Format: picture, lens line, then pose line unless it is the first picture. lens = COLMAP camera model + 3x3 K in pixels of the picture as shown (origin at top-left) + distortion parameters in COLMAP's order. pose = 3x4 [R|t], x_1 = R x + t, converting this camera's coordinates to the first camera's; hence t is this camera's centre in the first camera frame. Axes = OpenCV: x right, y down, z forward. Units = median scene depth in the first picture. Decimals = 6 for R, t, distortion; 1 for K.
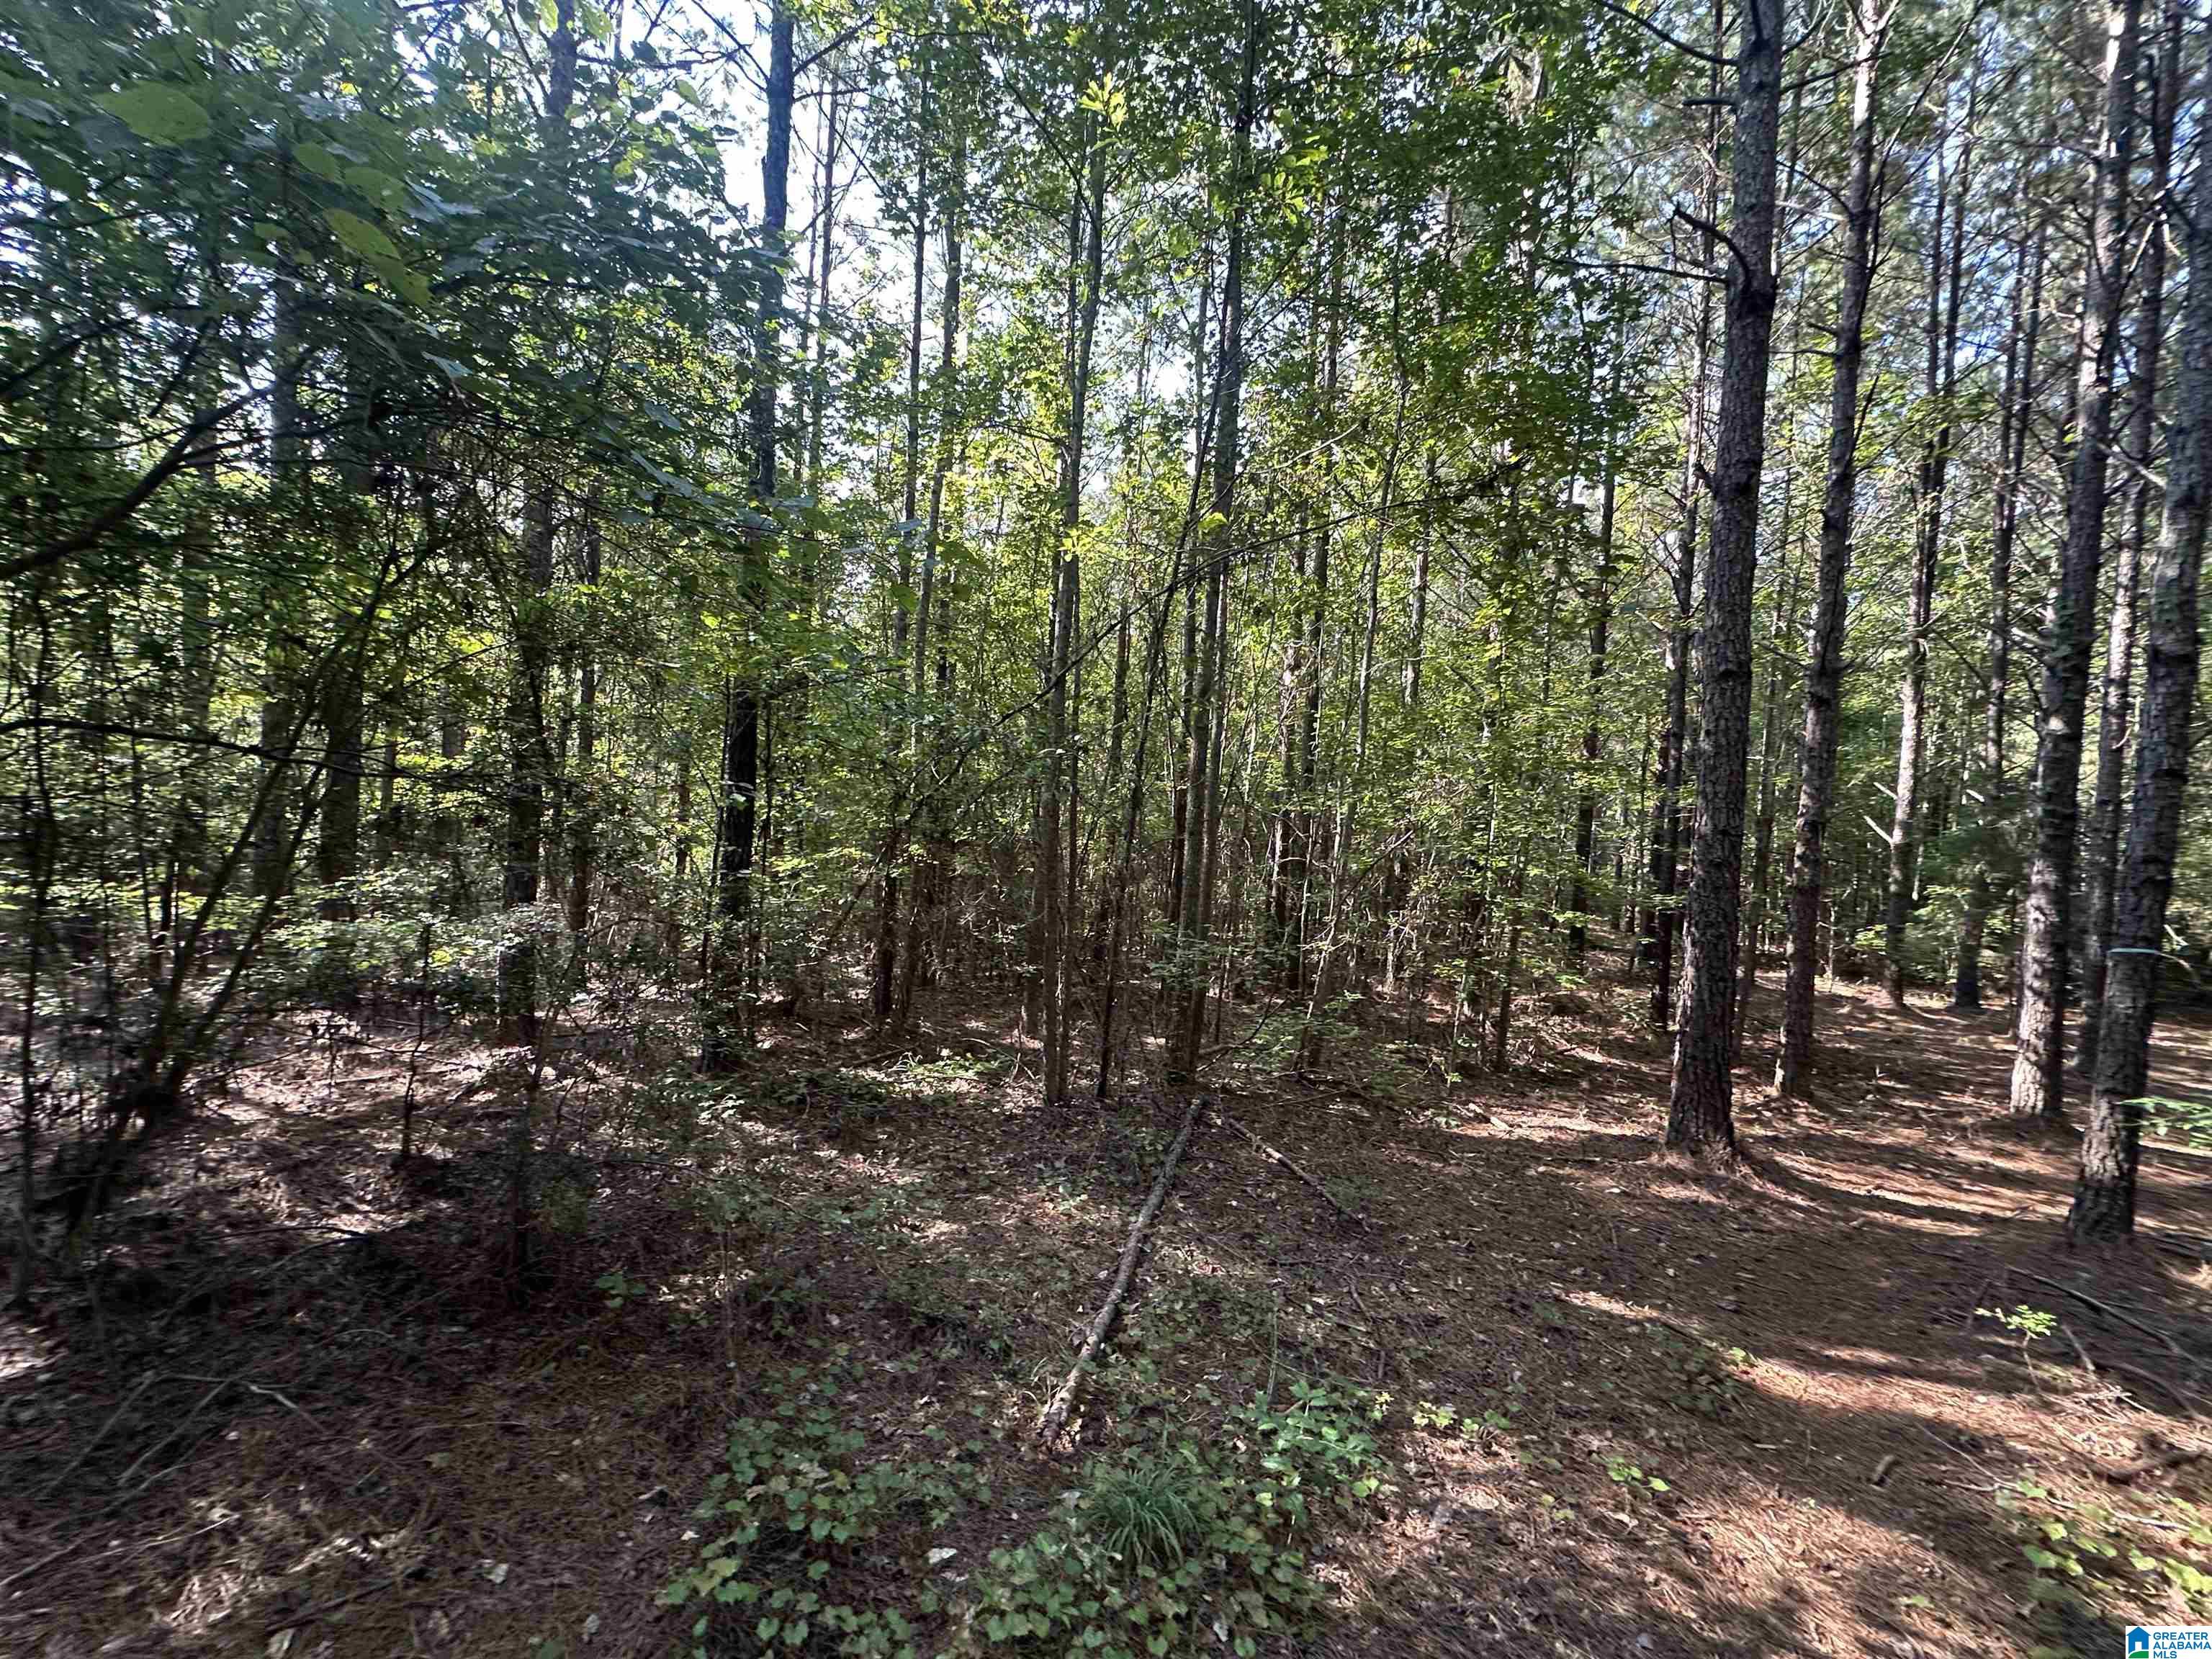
lens RADIAL K [[886.4, 0, 1104.2], [0, 886.4, 832.2], [0, 0, 1]] dist [0.000357, 0.000612]
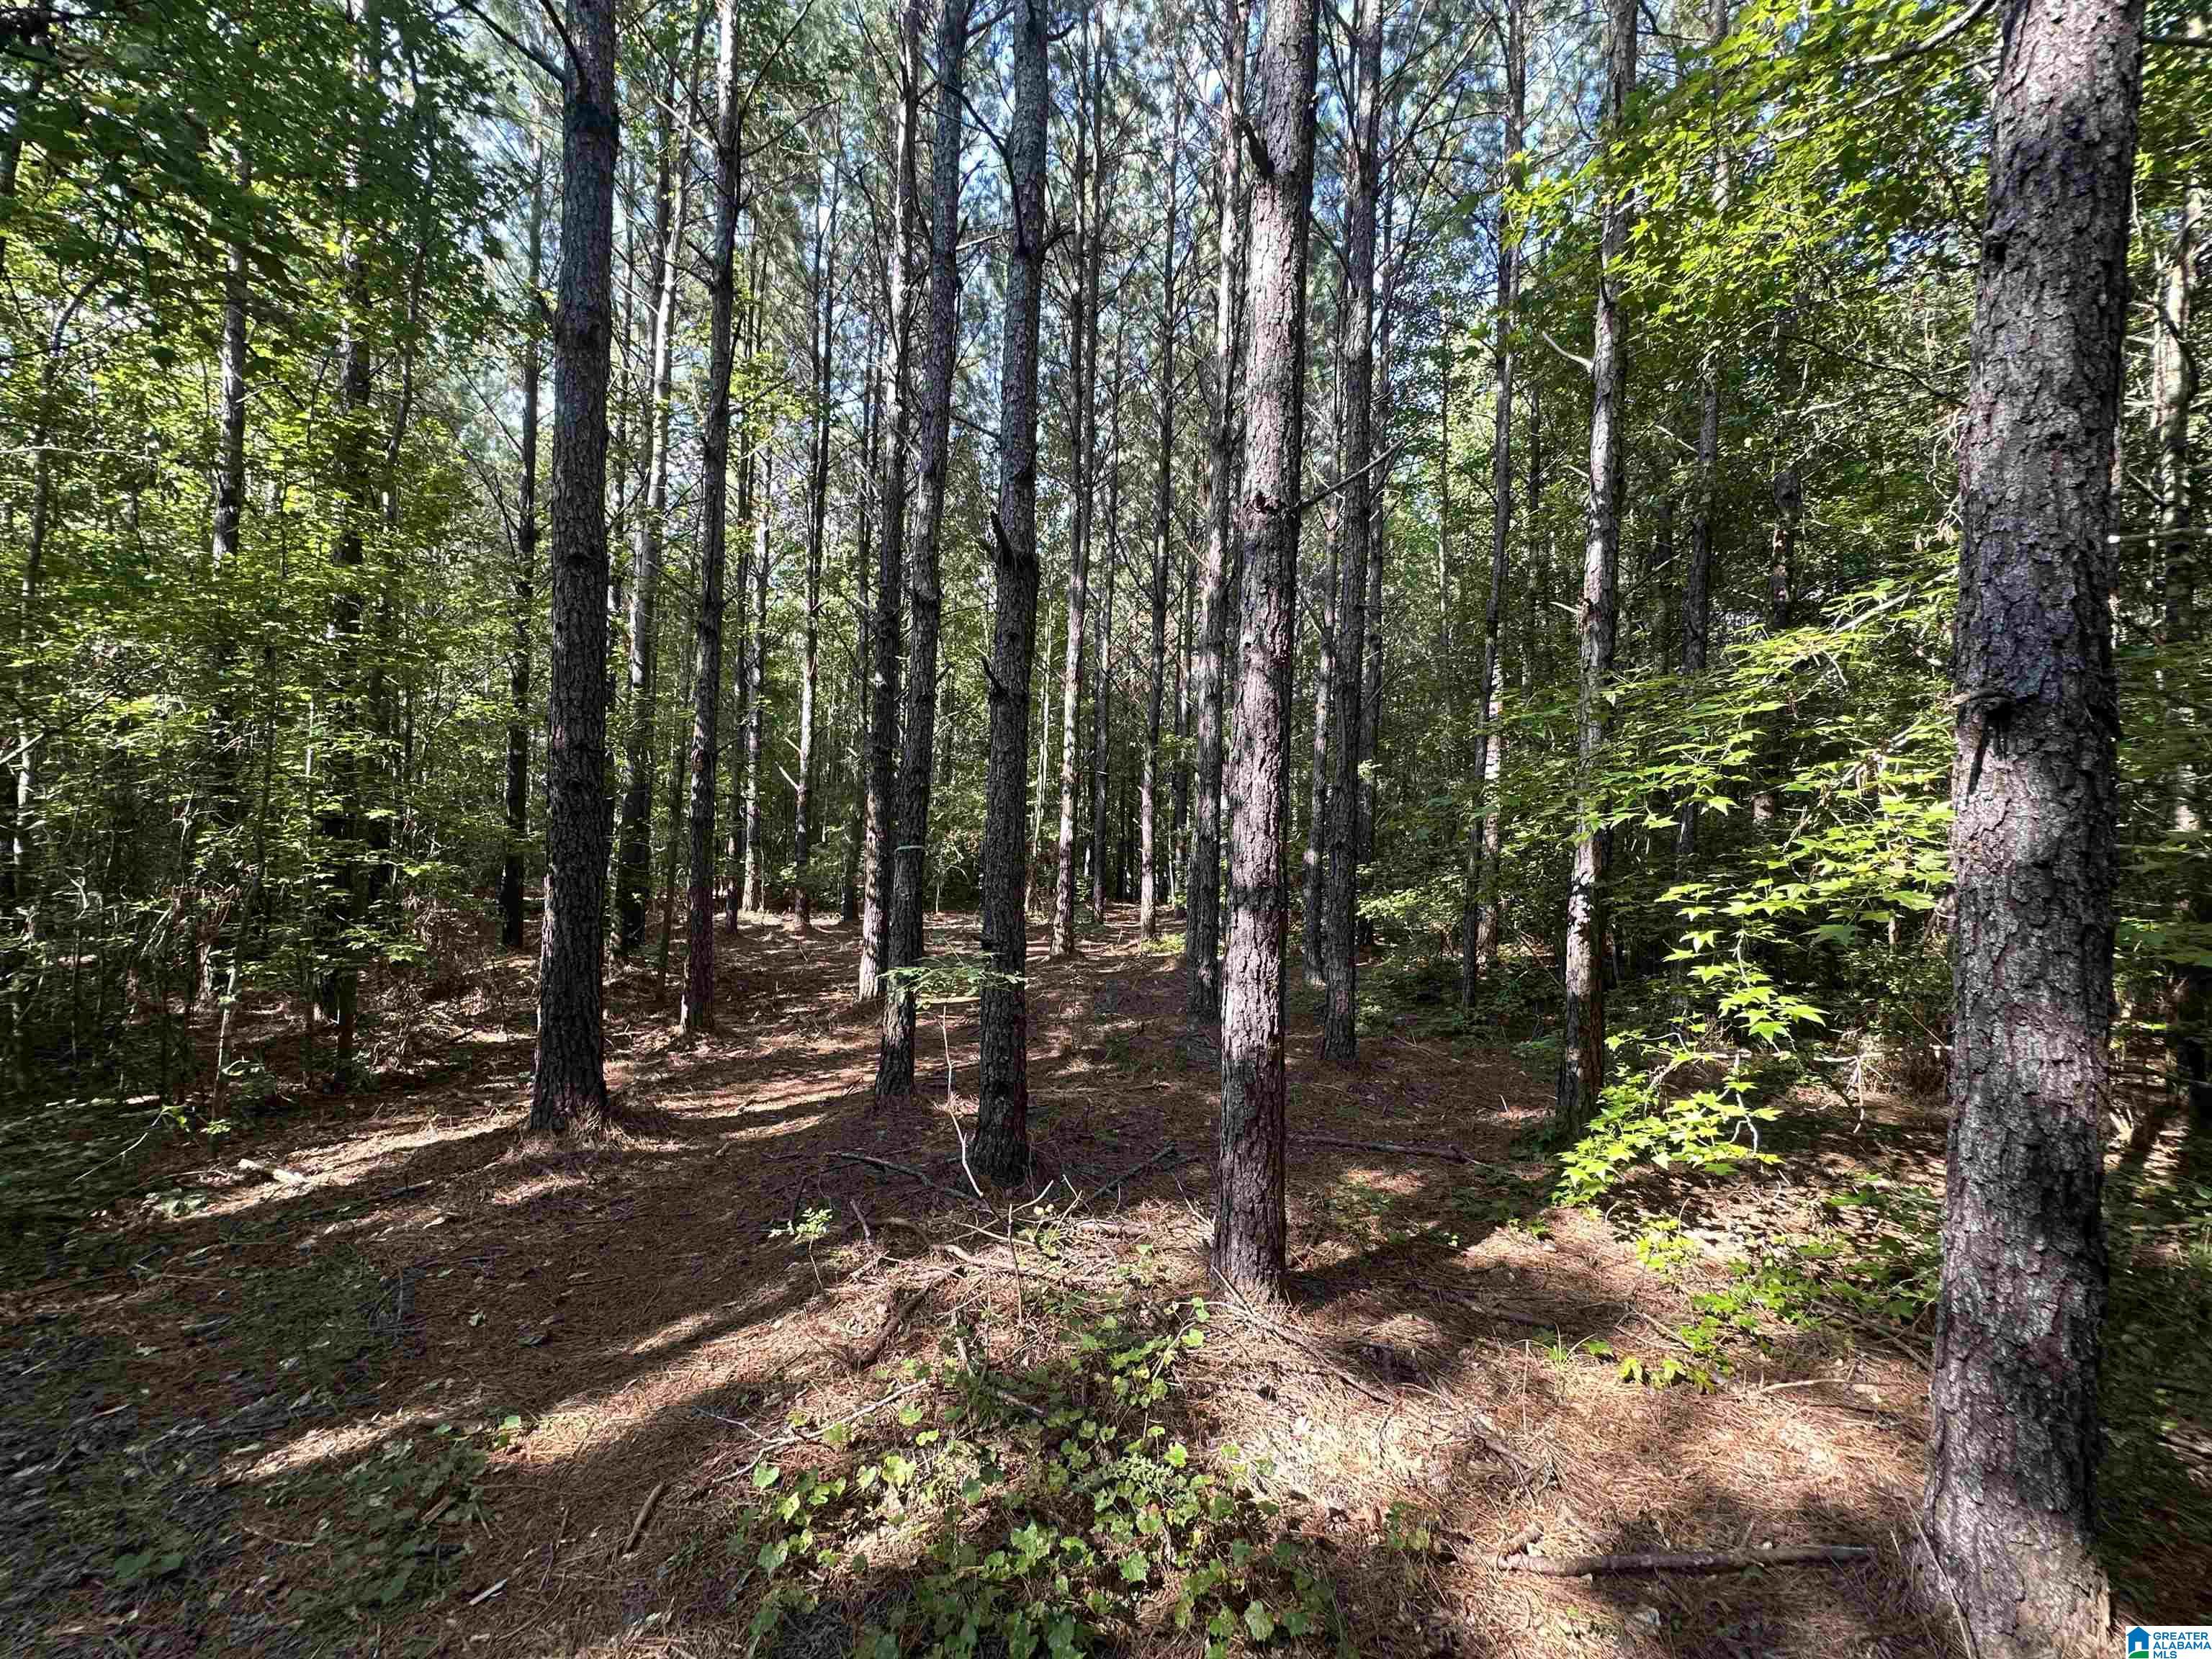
lens RADIAL K [[886.4, 0, 1104.2], [0, 886.4, 832.2], [0, 0, 1]] dist [0.000357, 0.000612]
pose [[0.510644, -0.048019, 0.858451, 0.220715], [0.015630, 0.998793, 0.046572, 0.049555], [-0.859650, -0.010364, 0.510778, 0.135407]]
